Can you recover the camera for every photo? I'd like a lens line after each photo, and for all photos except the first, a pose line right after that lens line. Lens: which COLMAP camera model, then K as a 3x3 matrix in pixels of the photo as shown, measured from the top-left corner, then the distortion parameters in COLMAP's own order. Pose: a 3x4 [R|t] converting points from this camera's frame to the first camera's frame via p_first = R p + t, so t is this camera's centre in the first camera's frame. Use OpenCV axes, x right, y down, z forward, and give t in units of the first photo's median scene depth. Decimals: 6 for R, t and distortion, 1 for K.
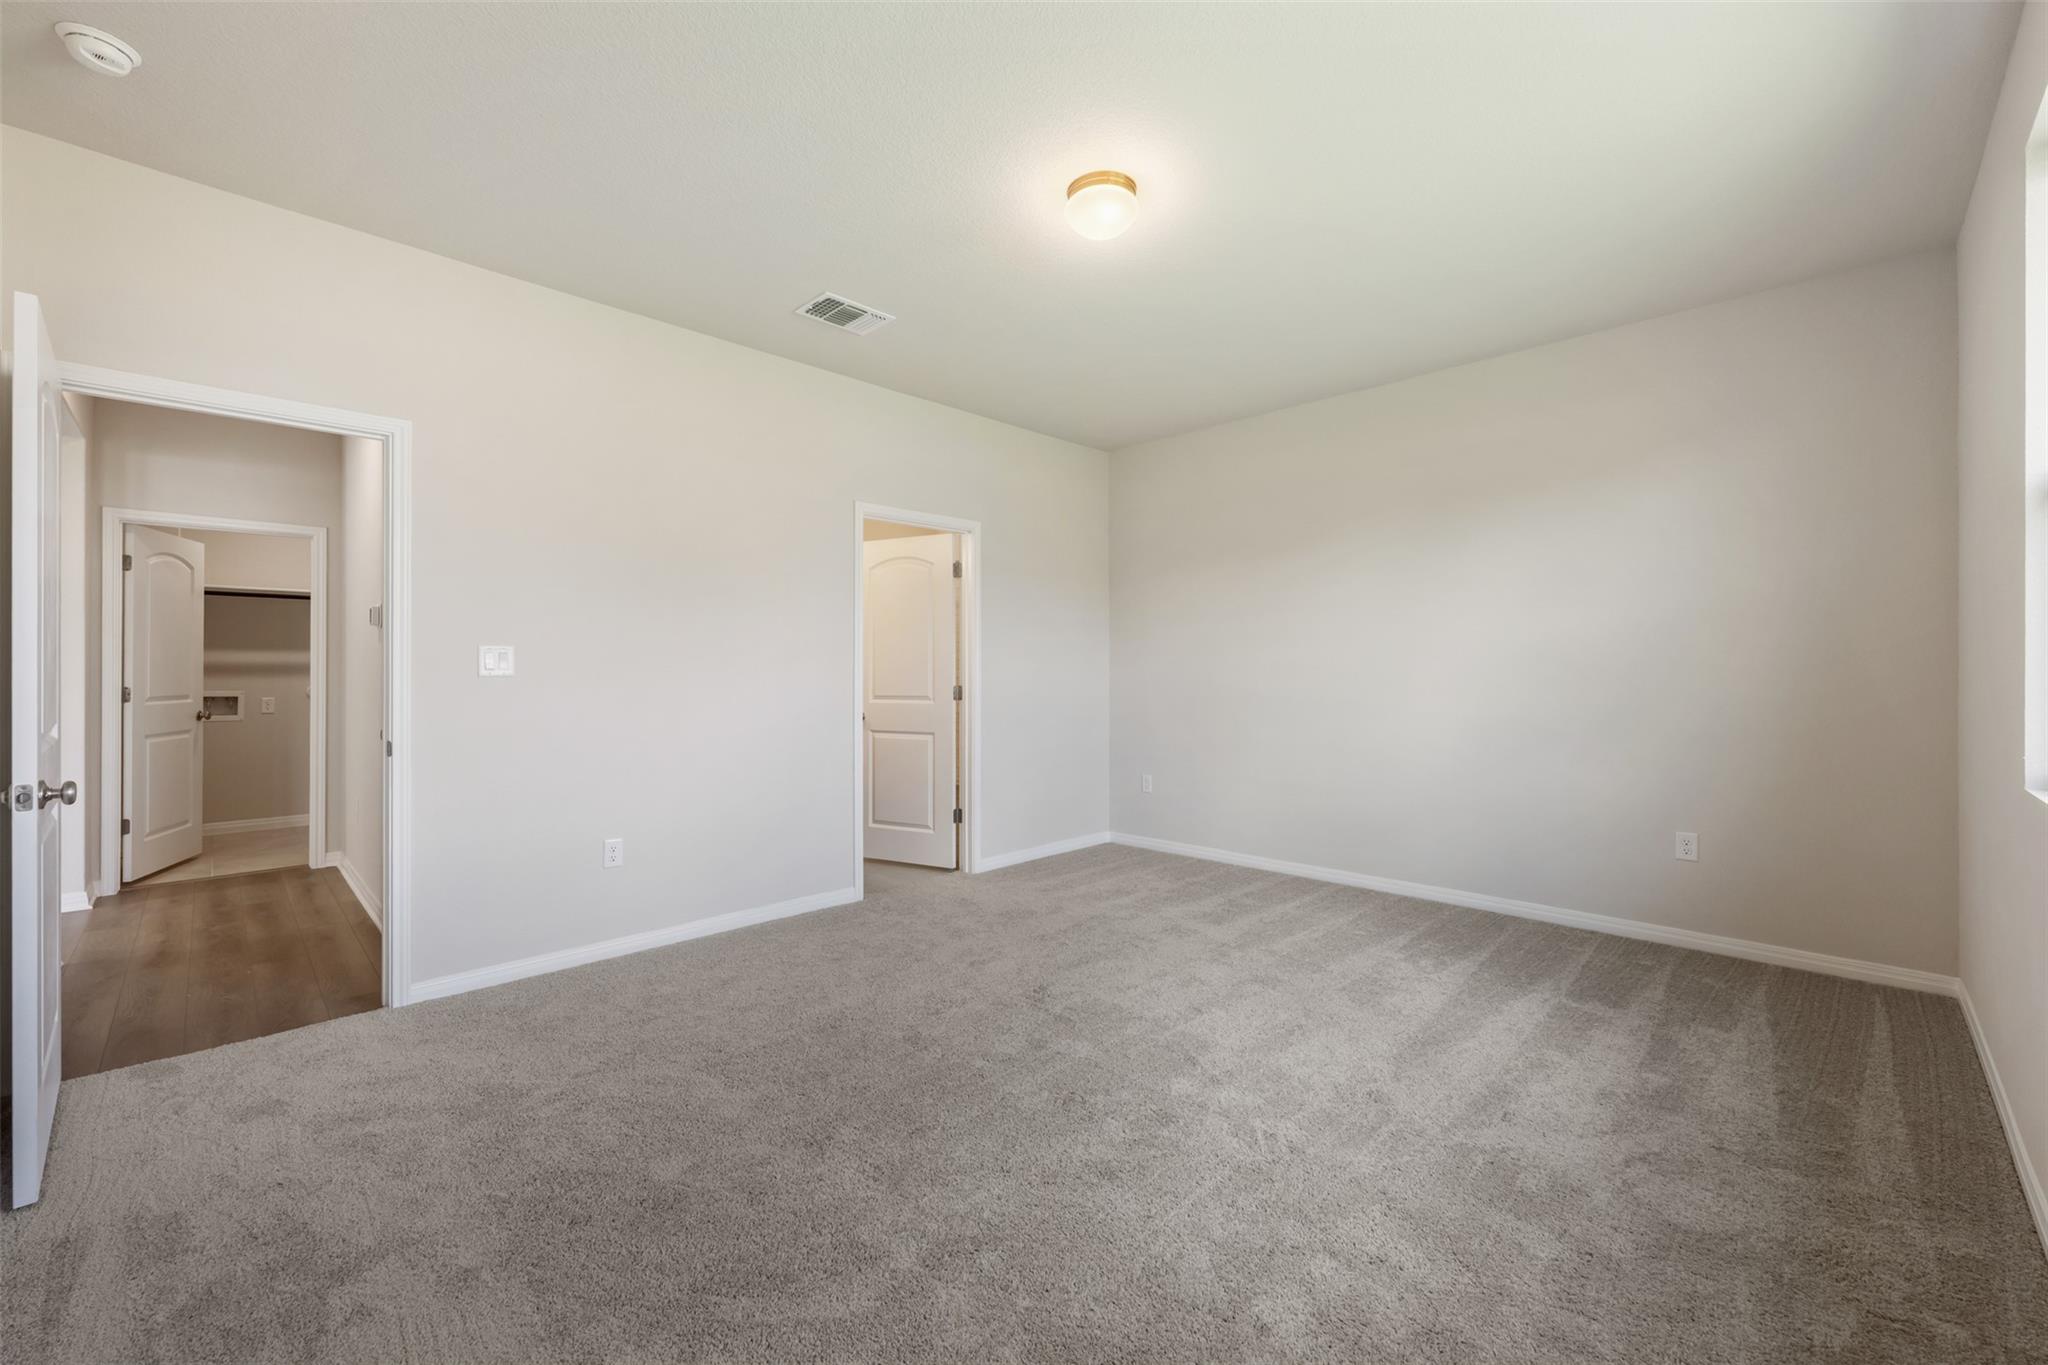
lens RADIAL K [[811.7, 0, 1032.2], [0, 811.7, 675.8], [0, 0, 1]] dist [-0.000871, 0.001232]
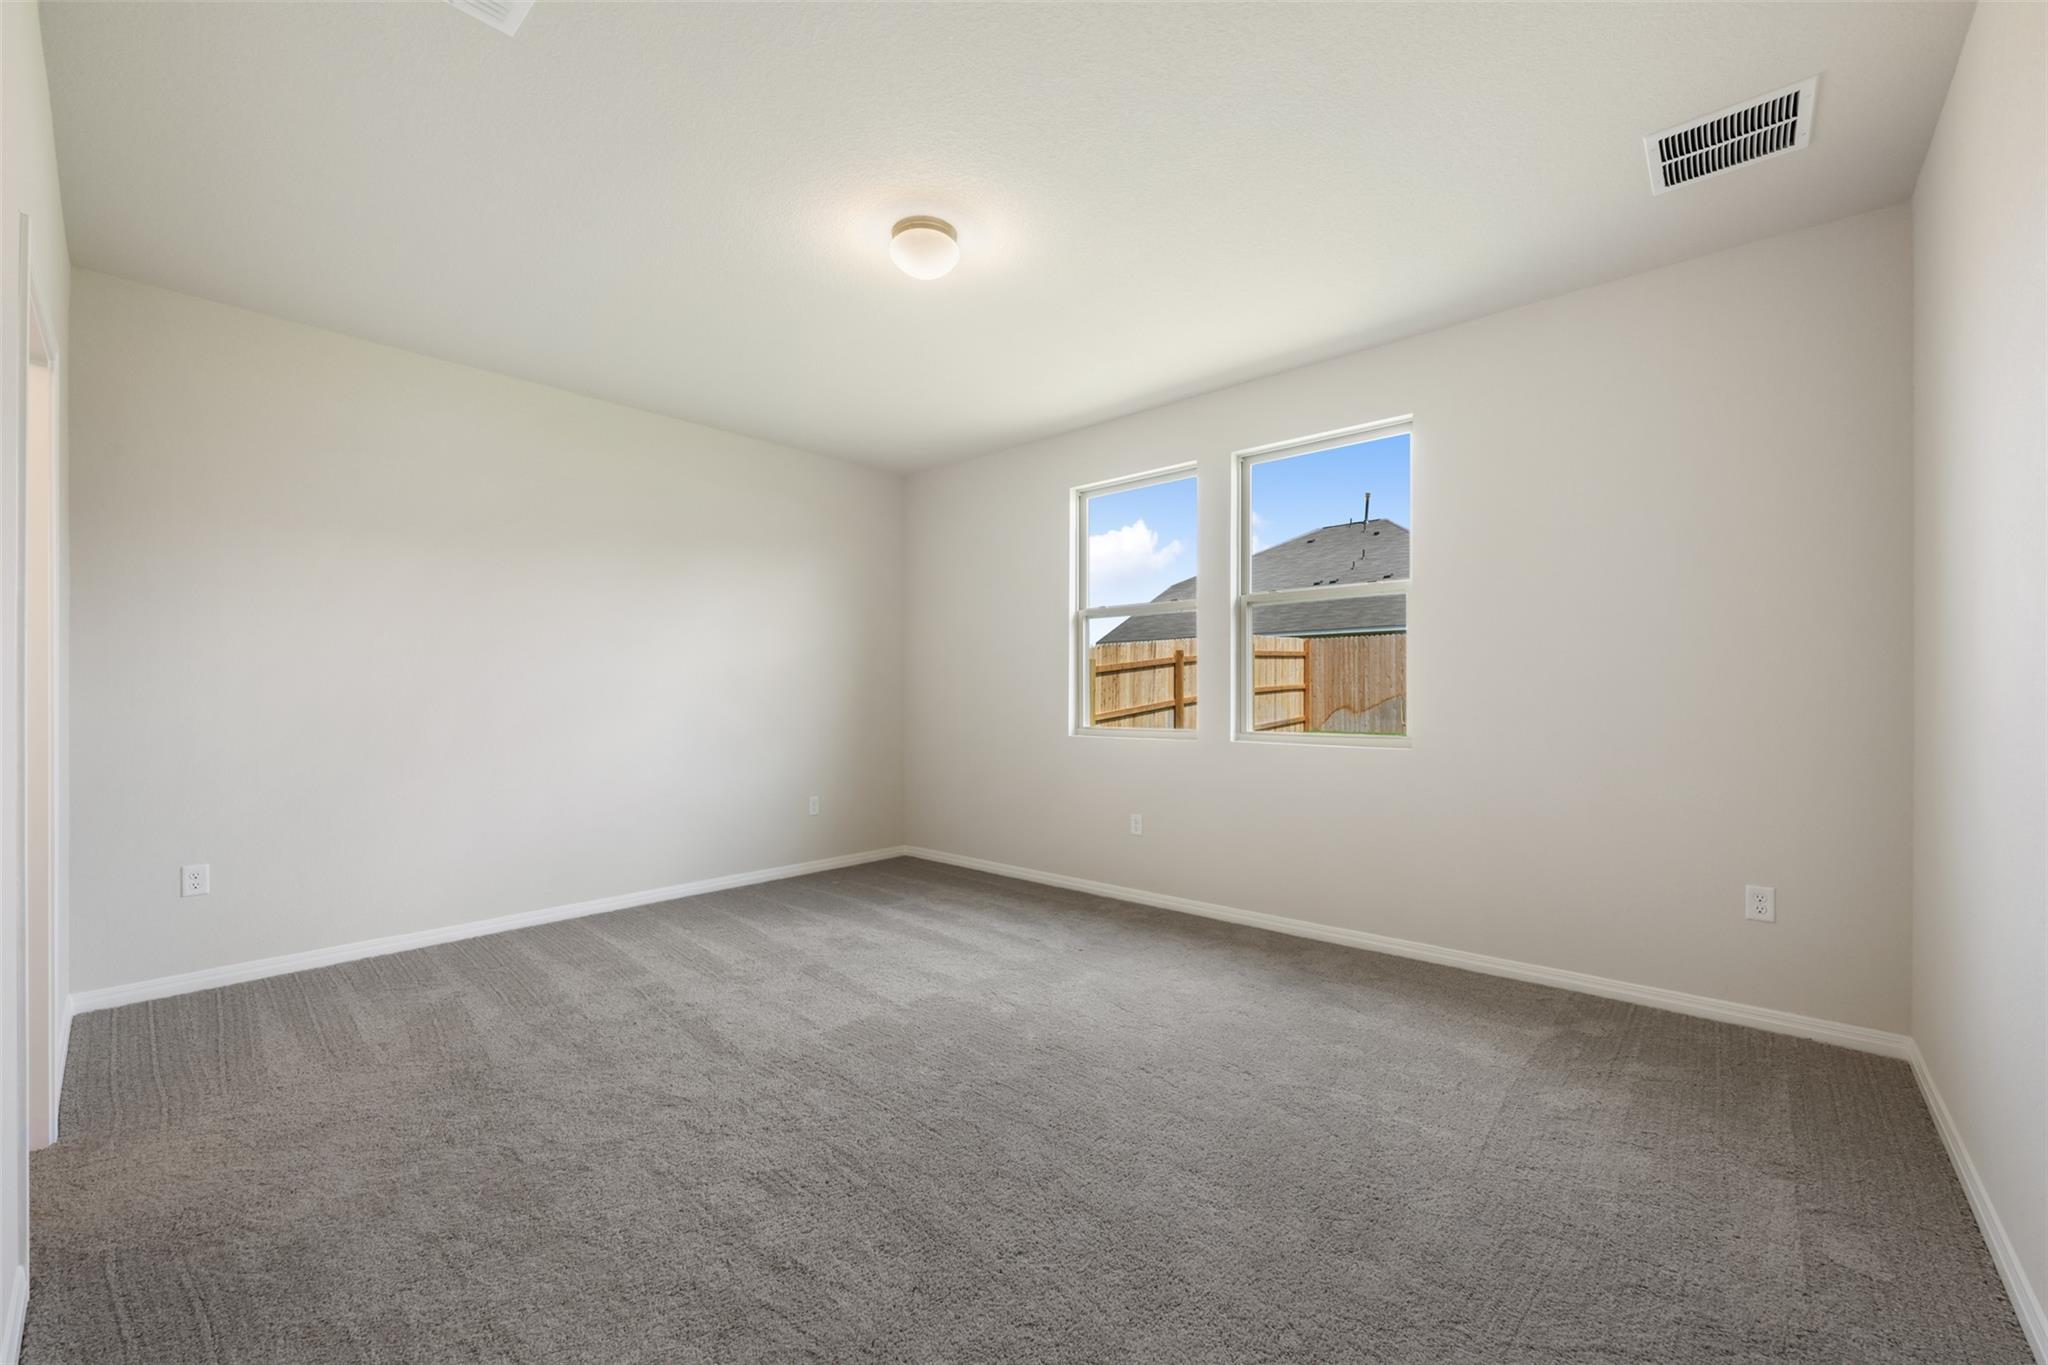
lens RADIAL K [[811.7, 0, 1032.5], [0, 811.7, 691.9], [0, 0, 1]] dist [-0.000871, 0.001232]
pose [[-0.052909, 0.000103, 0.998599, -0.793180], [-0.003468, 0.999994, -0.000286, -0.005613], [-0.998593, -0.003479, -0.052909, 0.718667]]
